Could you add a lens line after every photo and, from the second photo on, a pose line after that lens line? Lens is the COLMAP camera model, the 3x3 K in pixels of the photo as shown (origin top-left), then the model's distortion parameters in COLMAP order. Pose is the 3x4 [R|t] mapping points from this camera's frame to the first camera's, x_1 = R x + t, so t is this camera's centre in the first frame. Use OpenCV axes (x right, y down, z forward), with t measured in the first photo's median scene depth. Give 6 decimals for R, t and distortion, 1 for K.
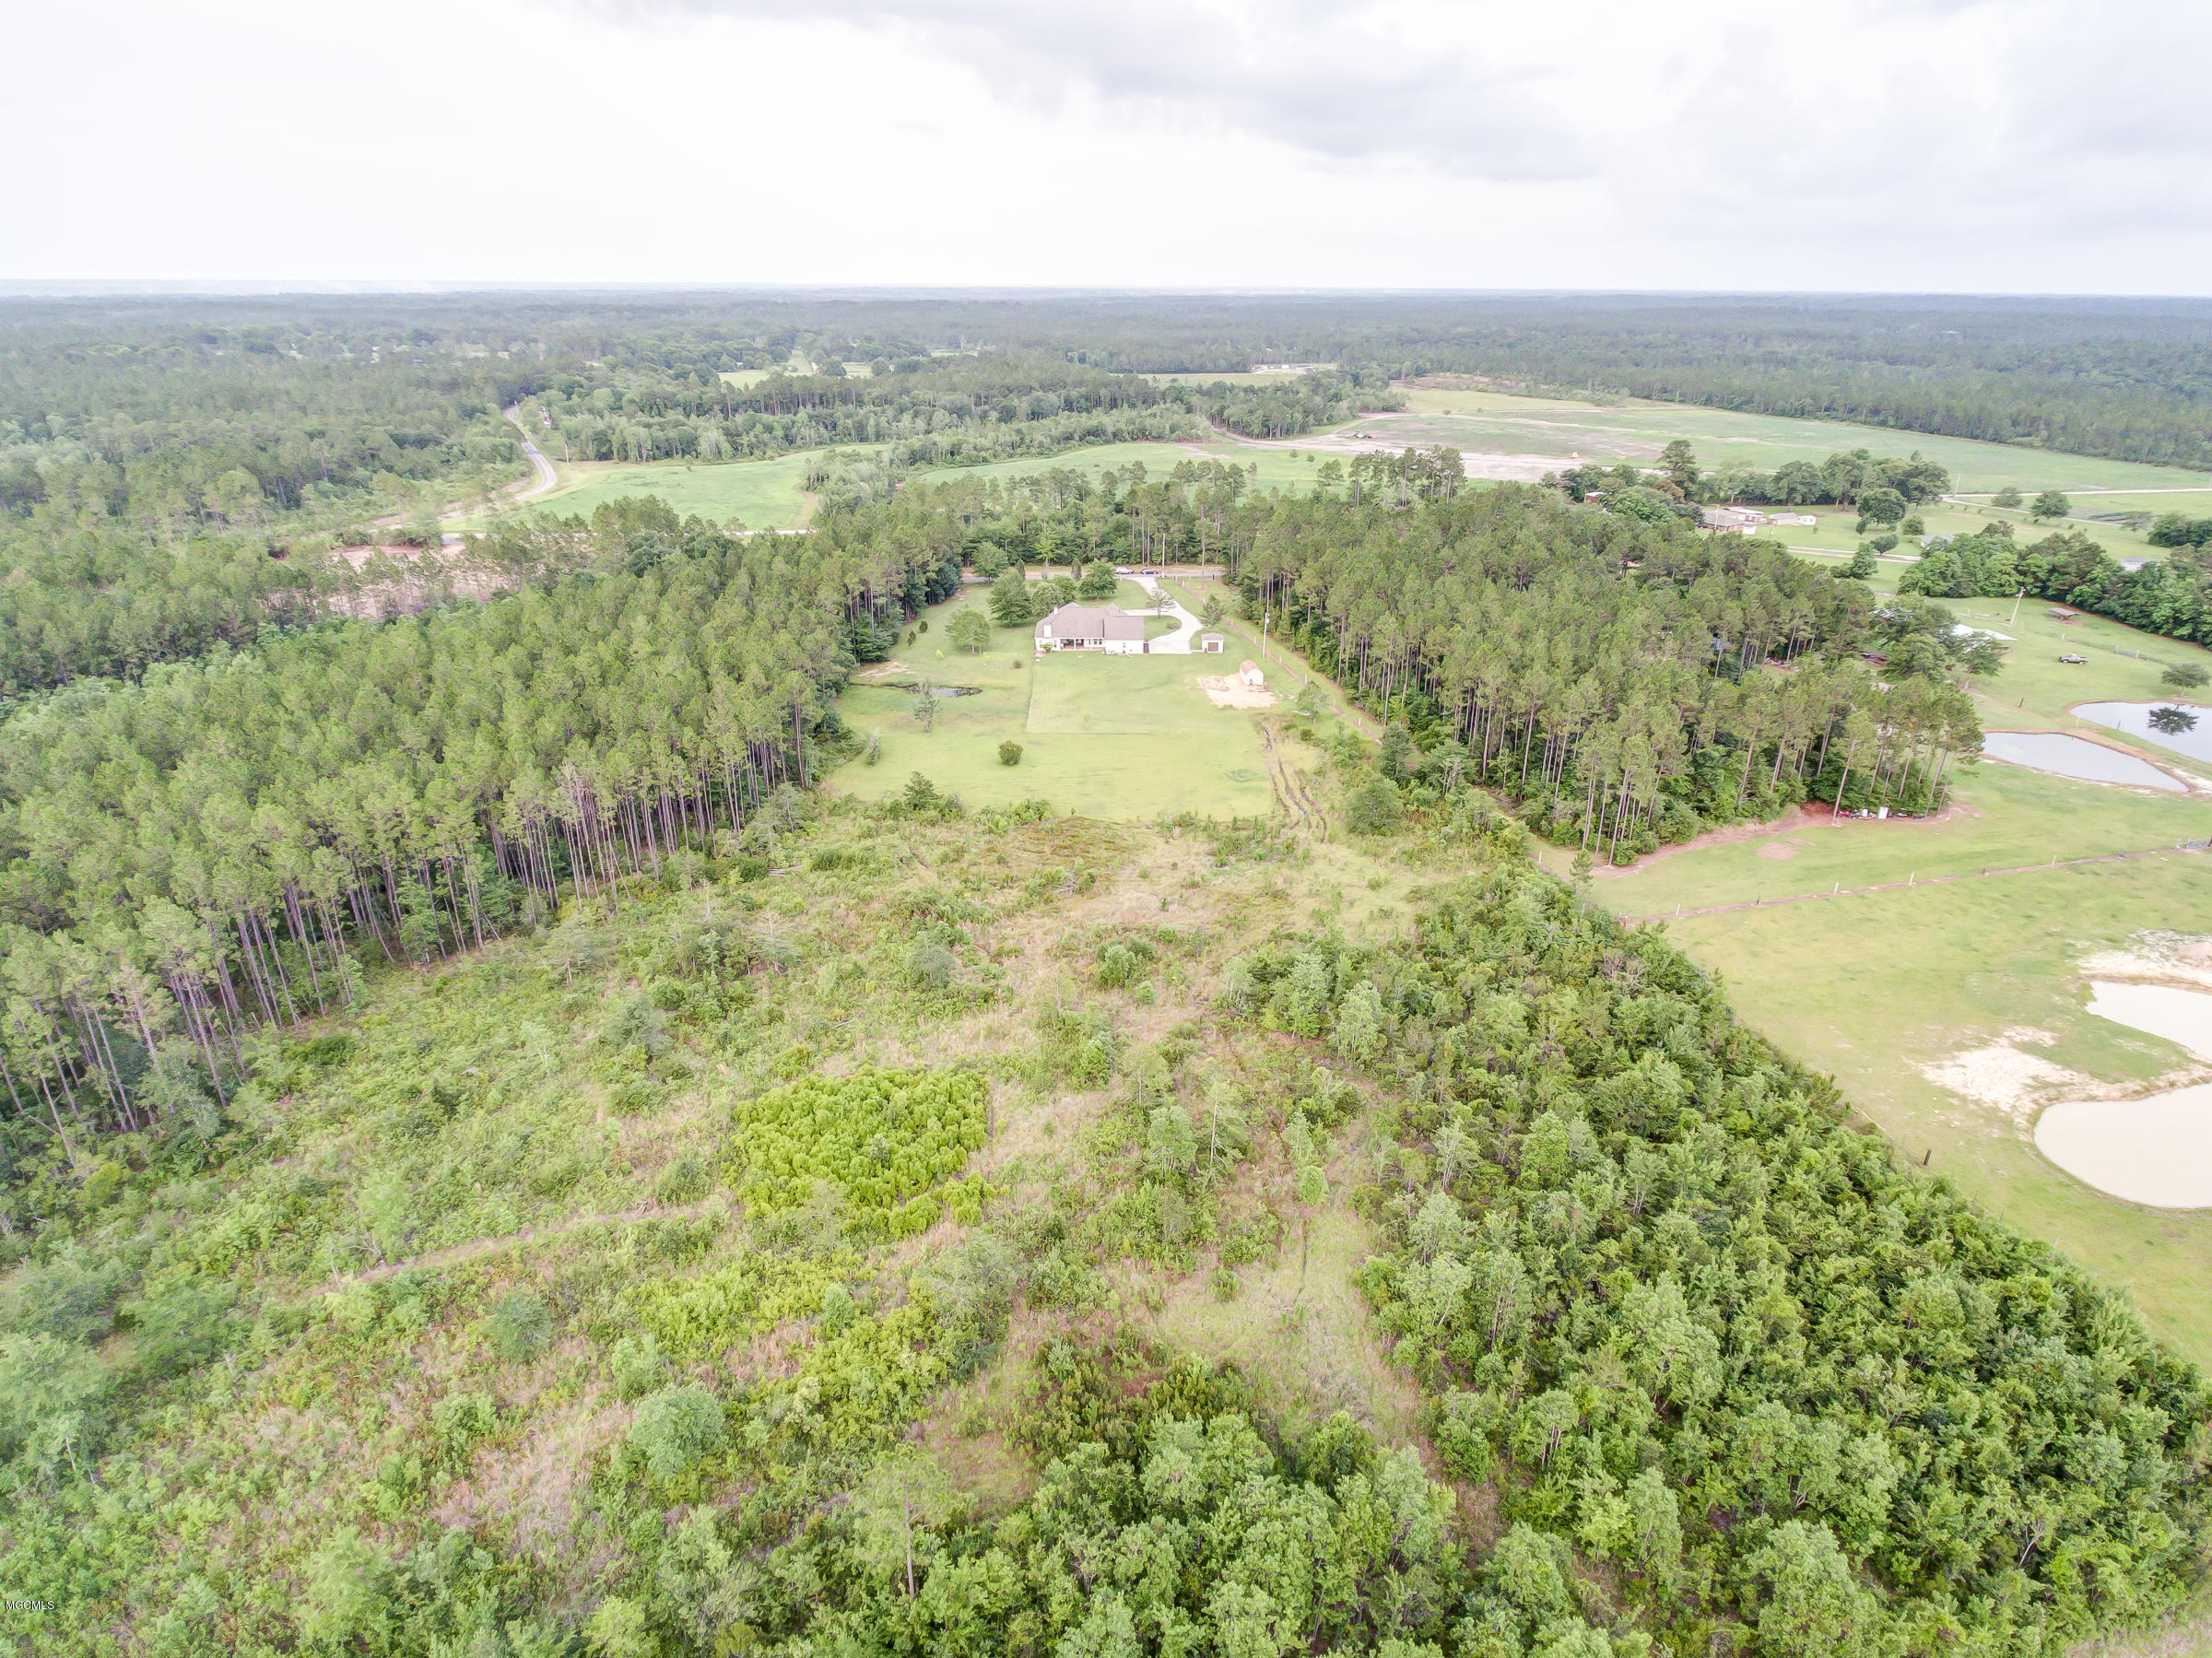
lens RADIAL K [[1308.0, 0, 1114.7], [0, 1308.0, 832.7], [0, 0, 1]] dist [-0.004829, 0.002910]
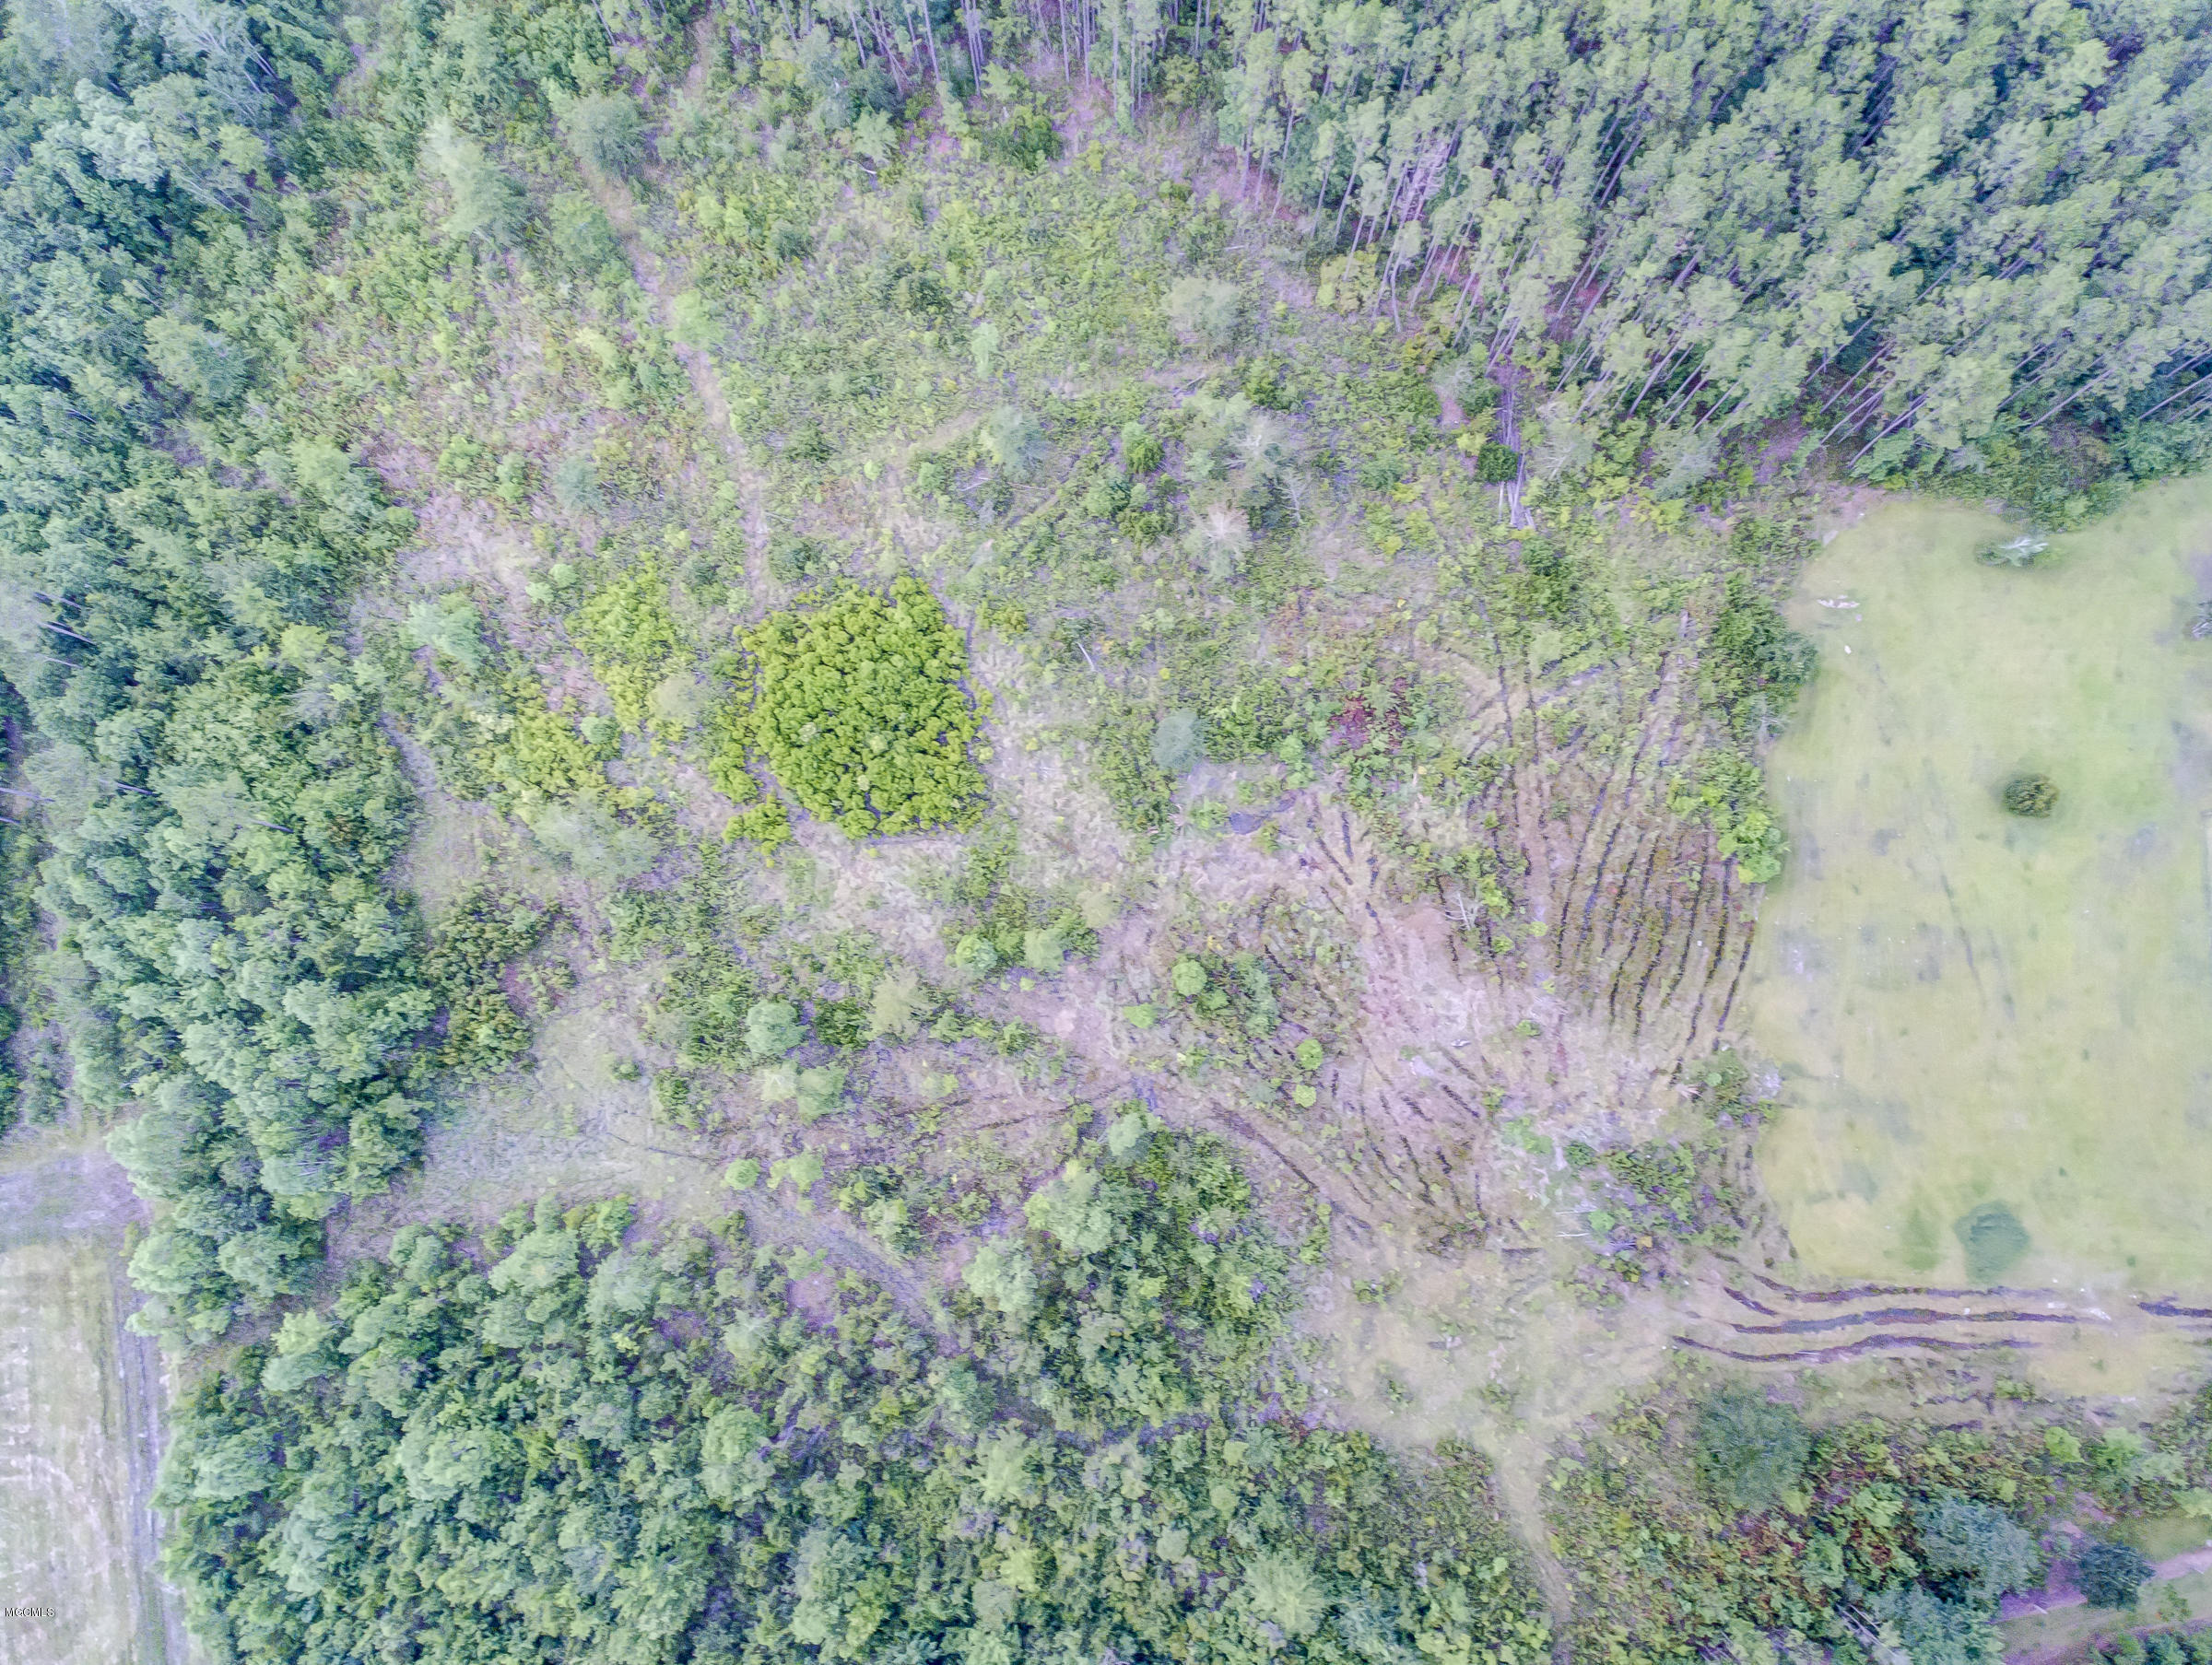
lens RADIAL K [[1307.8, 0, 1114.7], [0, 1307.8, 836.2], [0, 0, 1]] dist [-0.004829, 0.002910]
pose [[-0.017381, 0.986865, -0.160608, 0.025511], [-0.387522, 0.141428, 0.910947, -0.354340], [0.921696, 0.078072, 0.379974, 0.401096]]
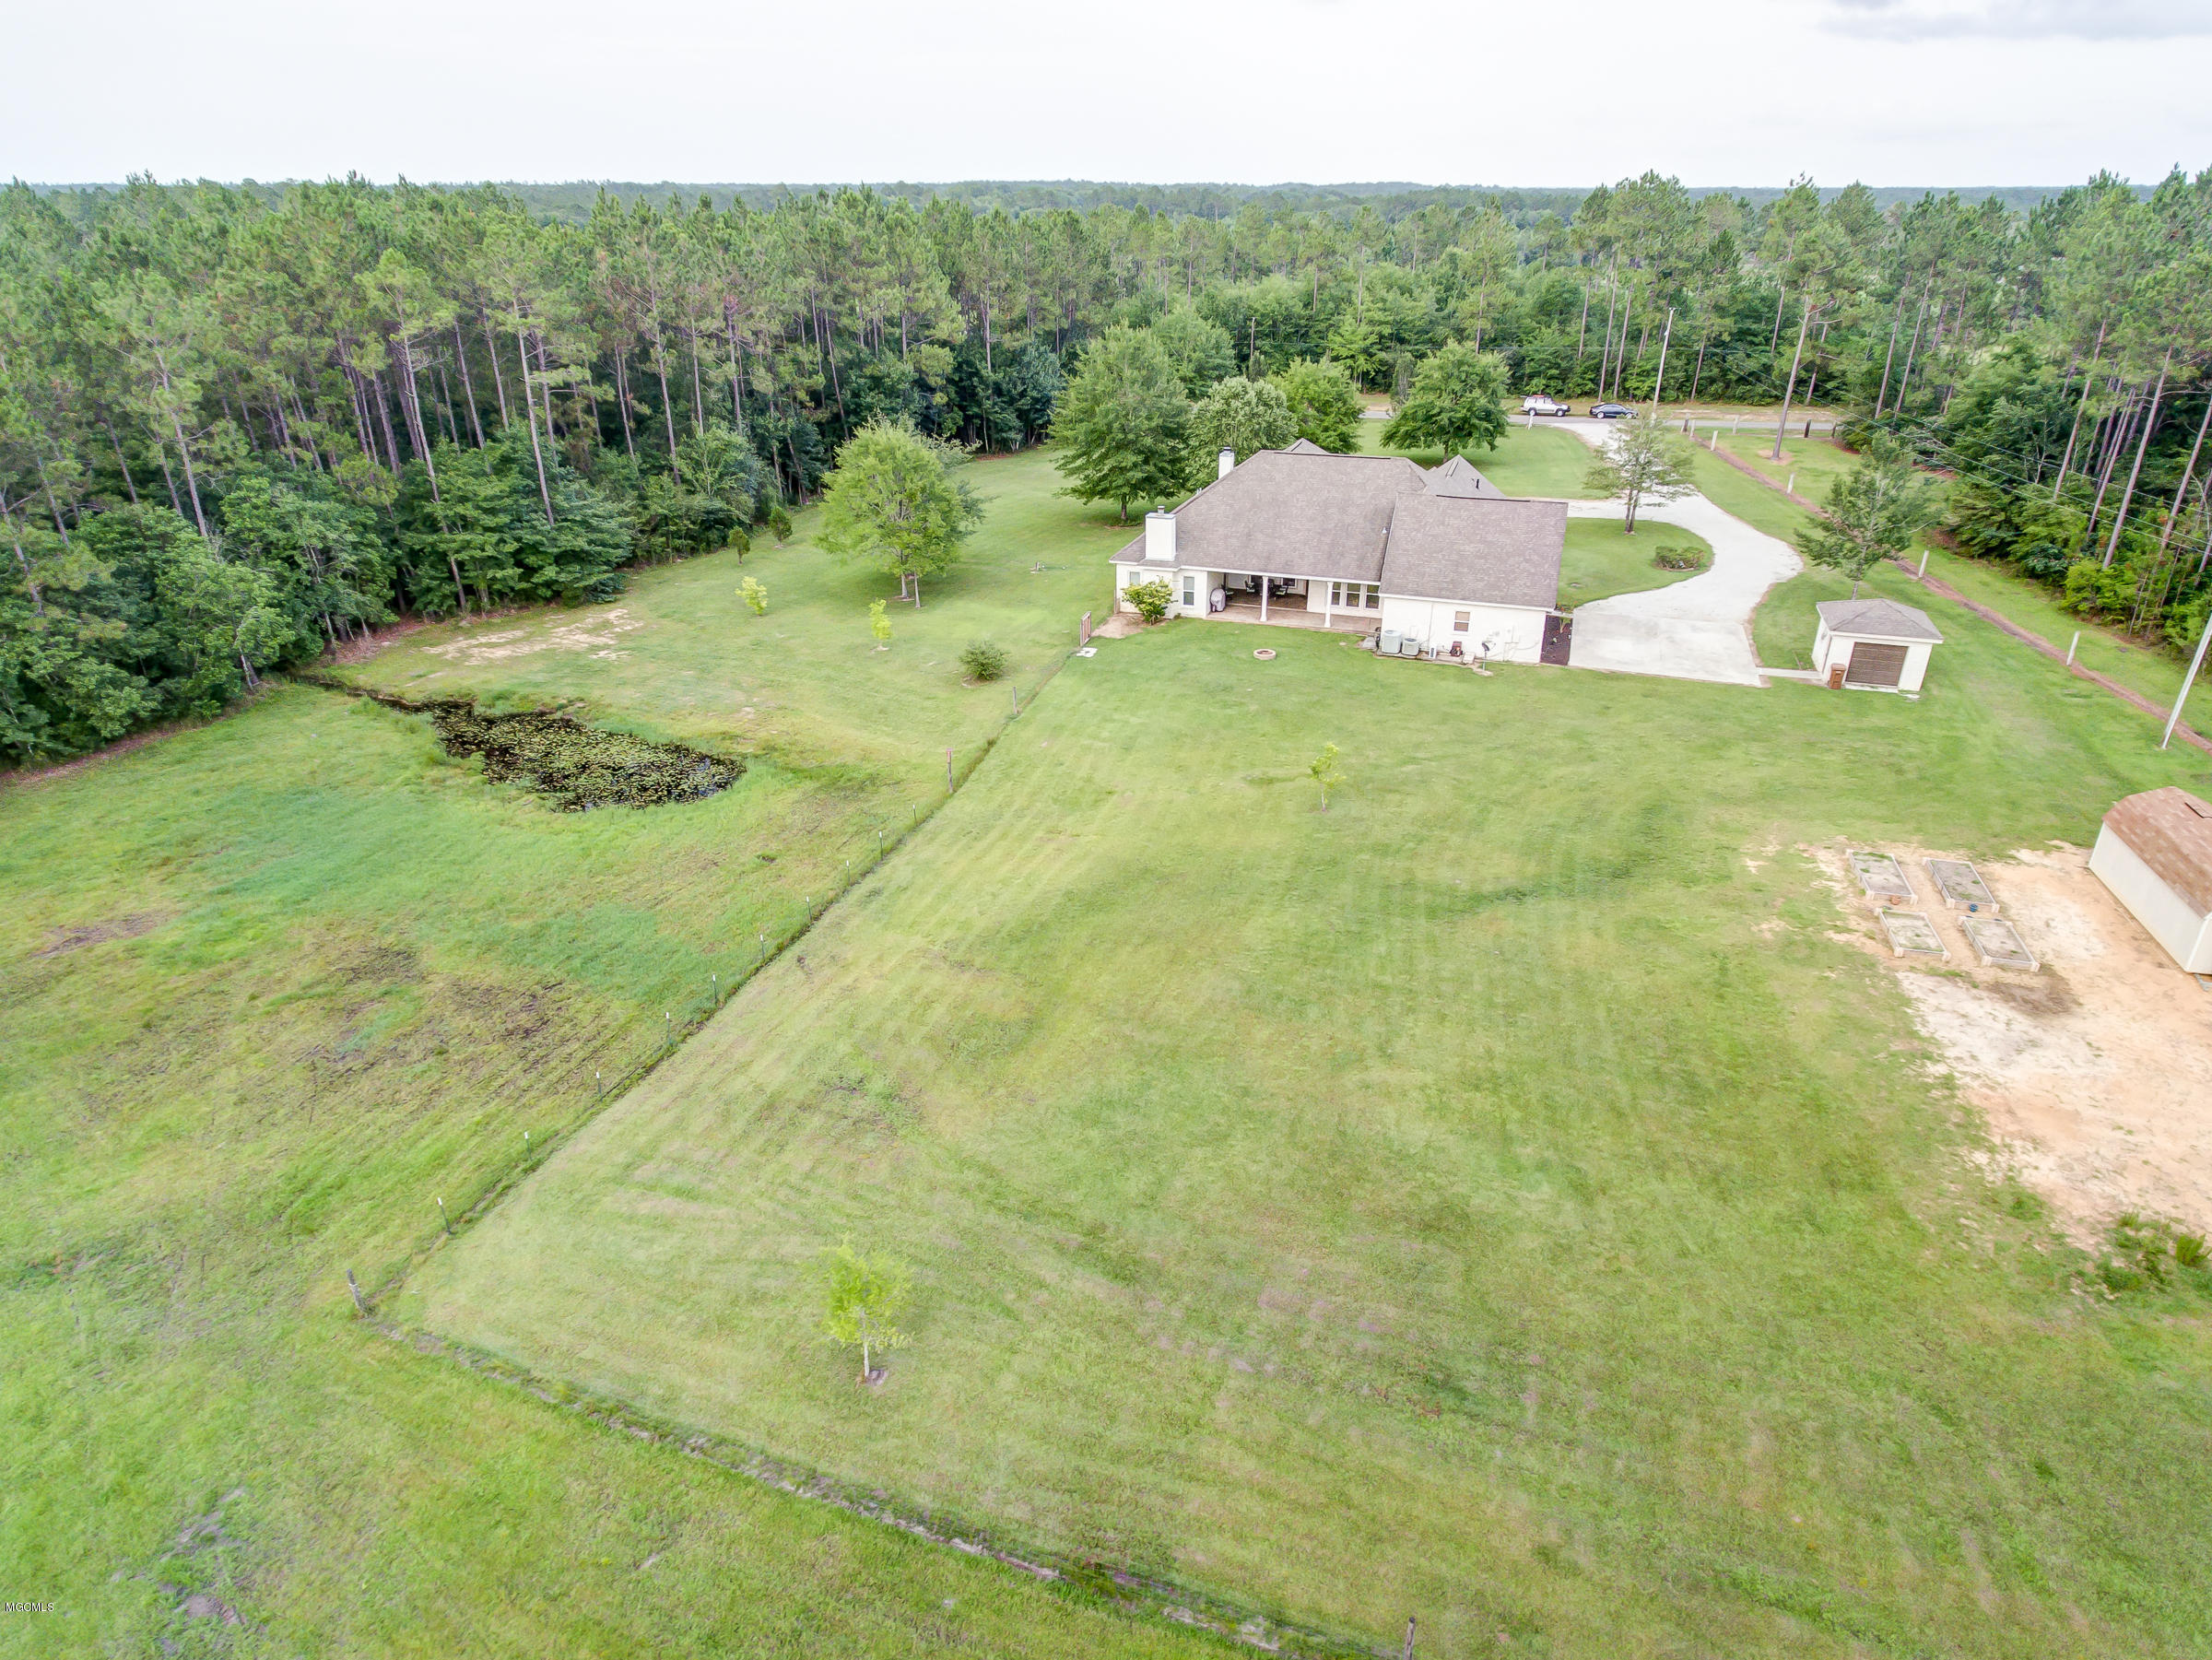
lens RADIAL K [[1308.0, 0, 1114.7], [0, 1308.0, 833.7], [0, 0, 1]] dist [-0.004829, 0.002910]
pose [[0.945711, 0.138006, -0.294252, 0.026213], [-0.120374, 0.989714, 0.077307, -0.132843], [0.301894, -0.037690, 0.952596, 0.863850]]
